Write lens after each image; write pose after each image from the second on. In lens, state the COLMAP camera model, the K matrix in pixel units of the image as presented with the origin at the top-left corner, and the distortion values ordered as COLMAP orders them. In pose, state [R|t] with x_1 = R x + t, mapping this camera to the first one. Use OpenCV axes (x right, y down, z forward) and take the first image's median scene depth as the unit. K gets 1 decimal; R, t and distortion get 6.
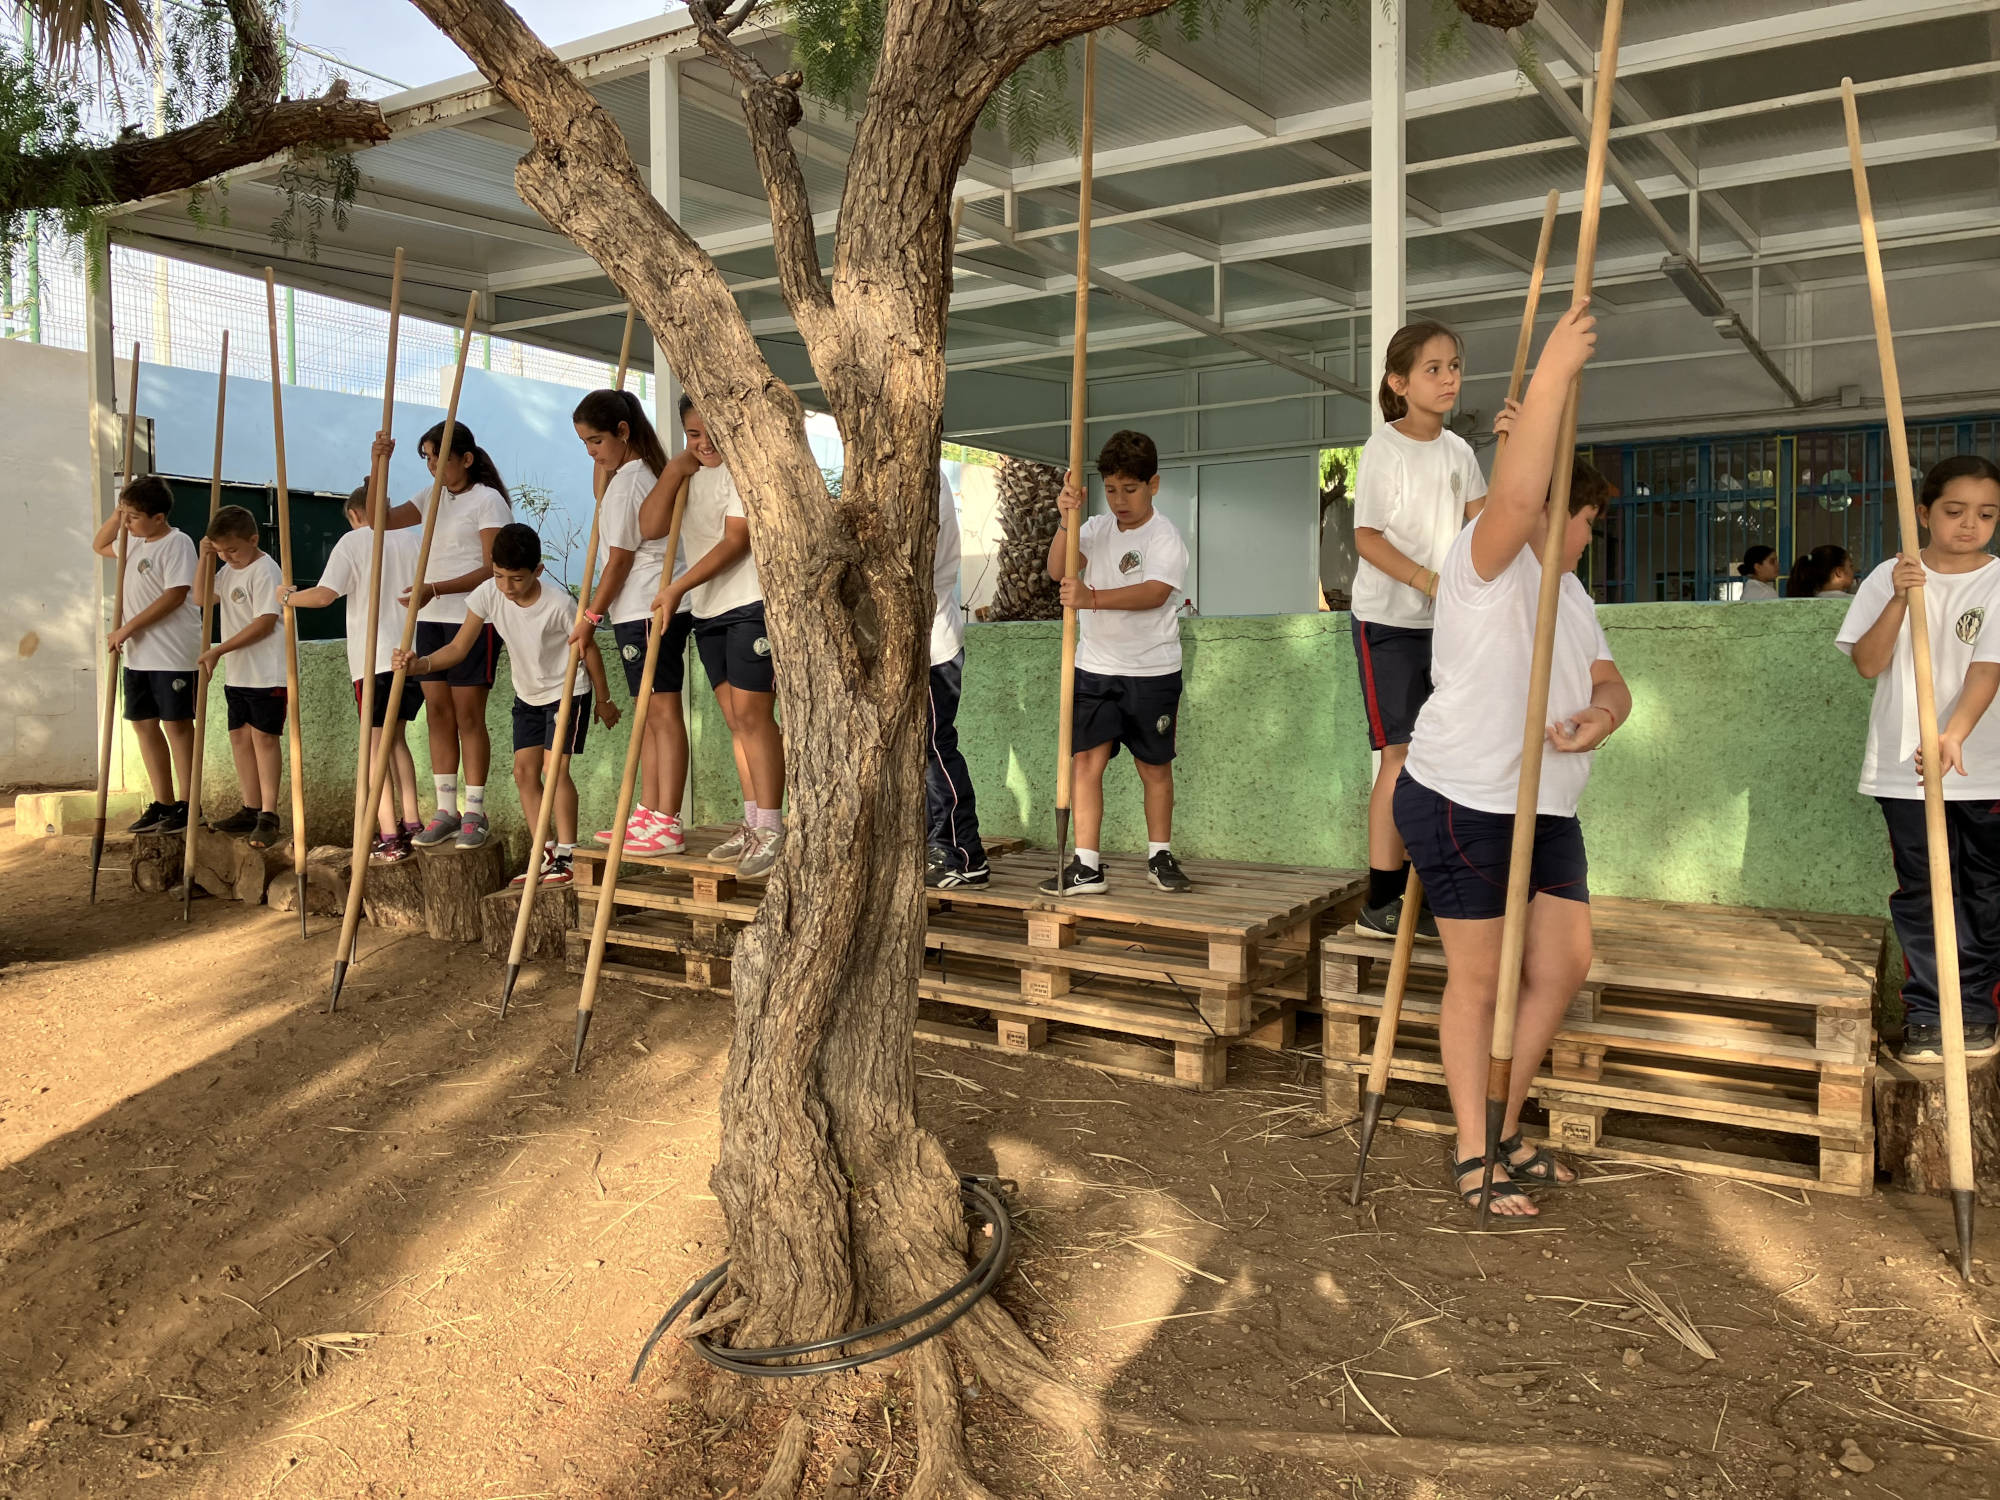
lens RADIAL K [[1681.1, 0, 985.0], [0, 1681.1, 751.6], [0, 0, 1]] dist [0.078383, -0.092215]
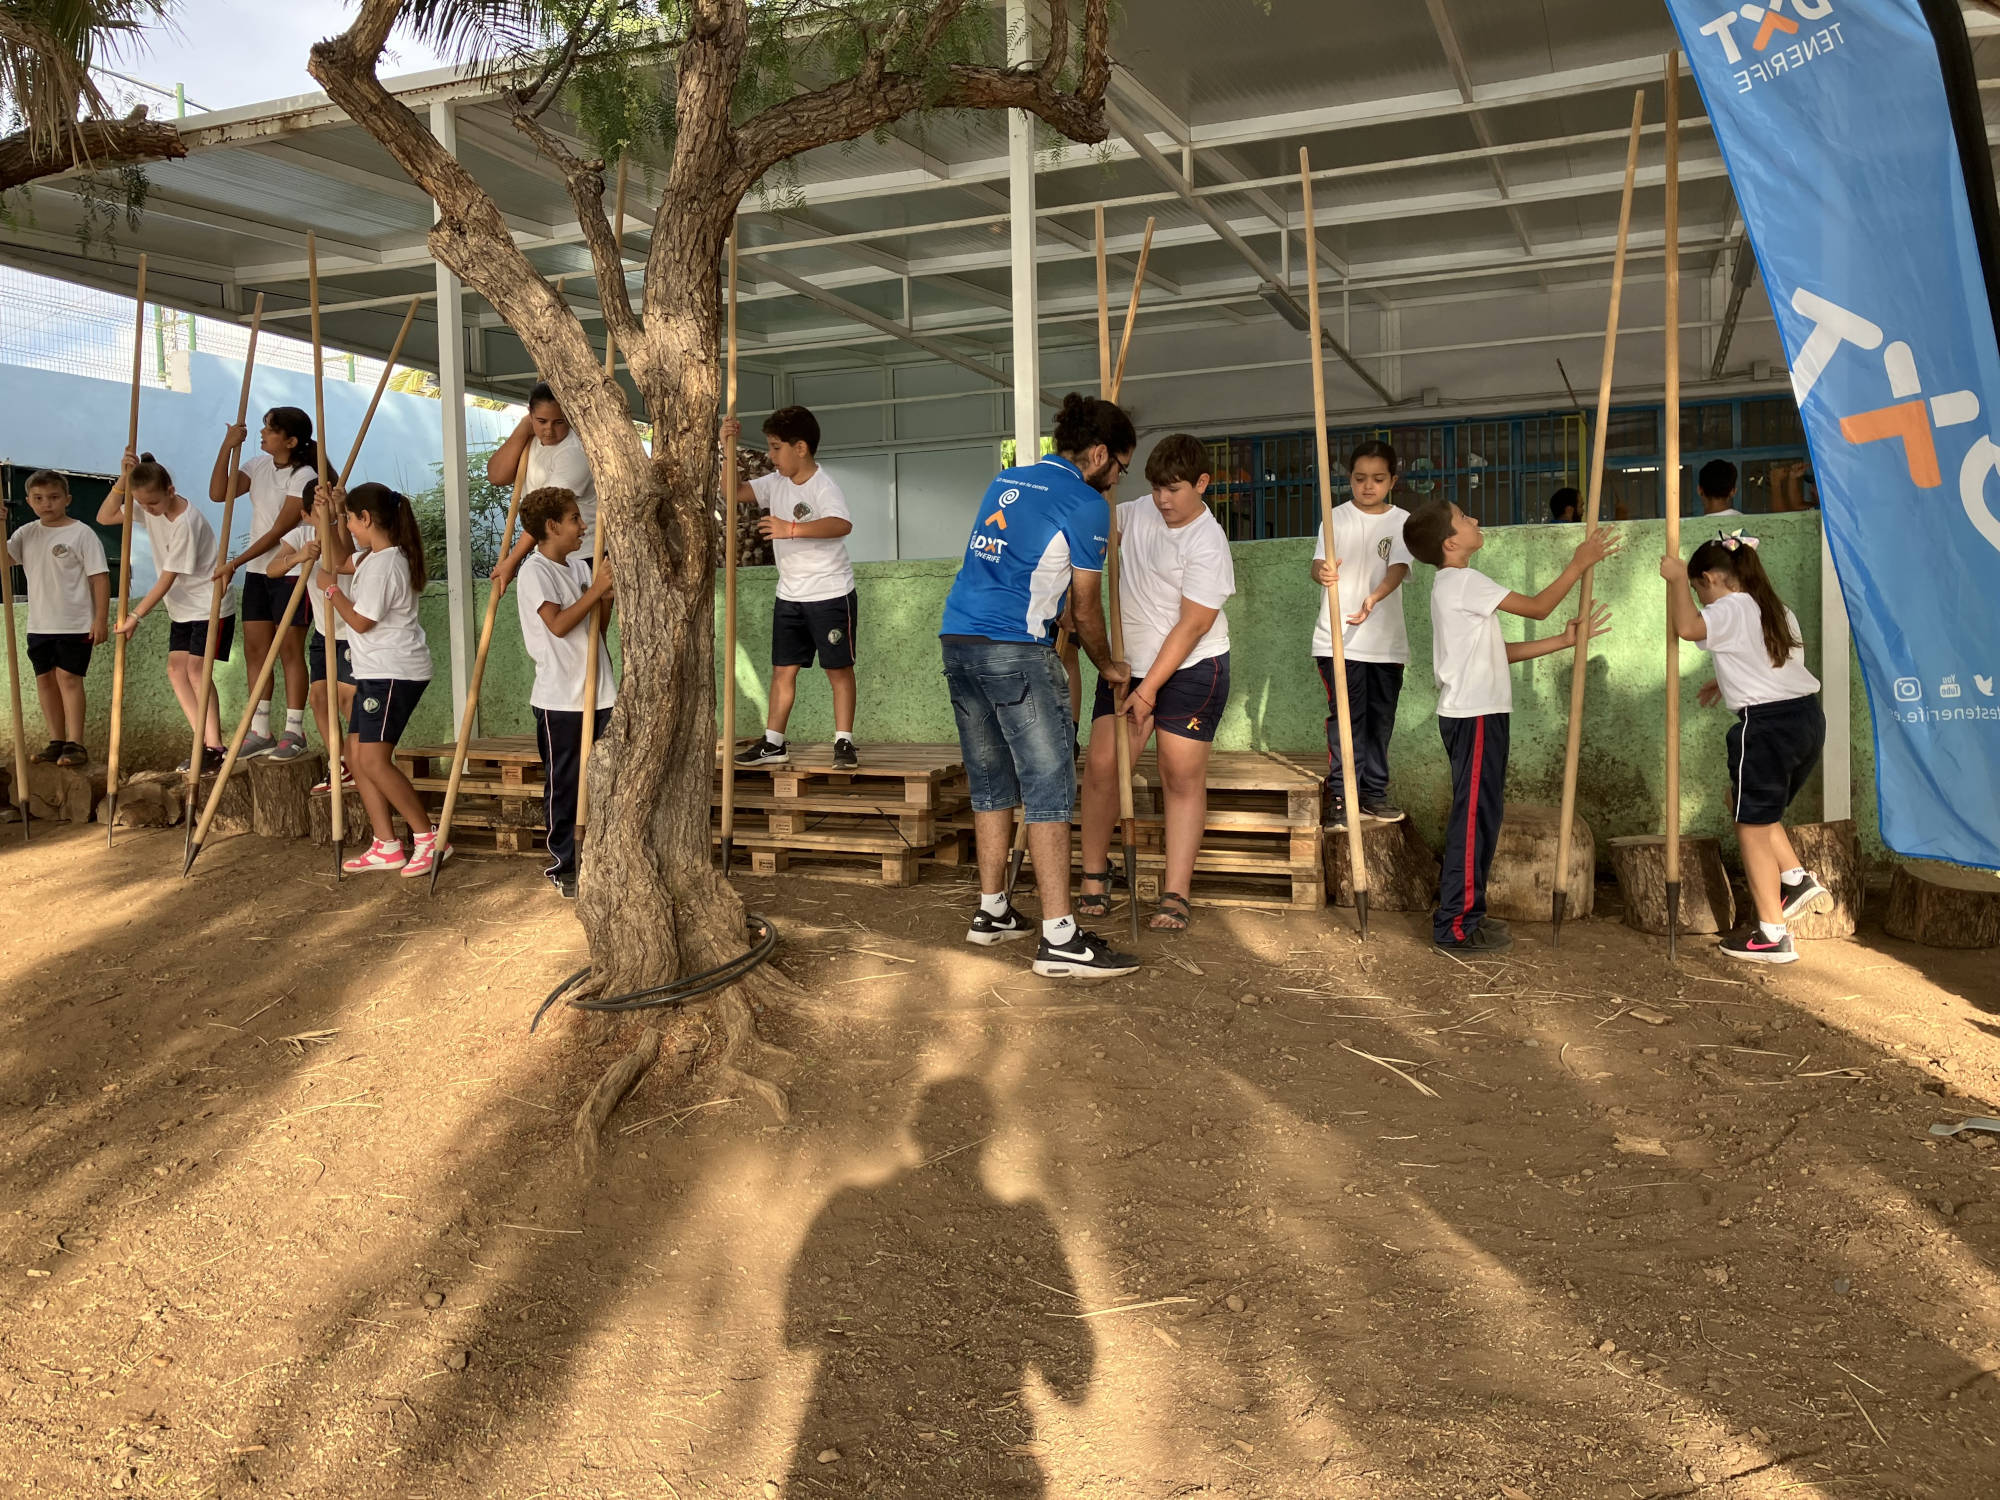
lens RADIAL K [[1647.5, 0, 943.2], [0, 1647.5, 748.4], [0, 0, 1]] dist [0.070099, -0.064074]
pose [[0.988563, -0.020949, 0.149346, -0.049106], [0.019829, 0.999763, 0.008982, 0.090125], [-0.149499, -0.005918, 0.988744, -0.446564]]
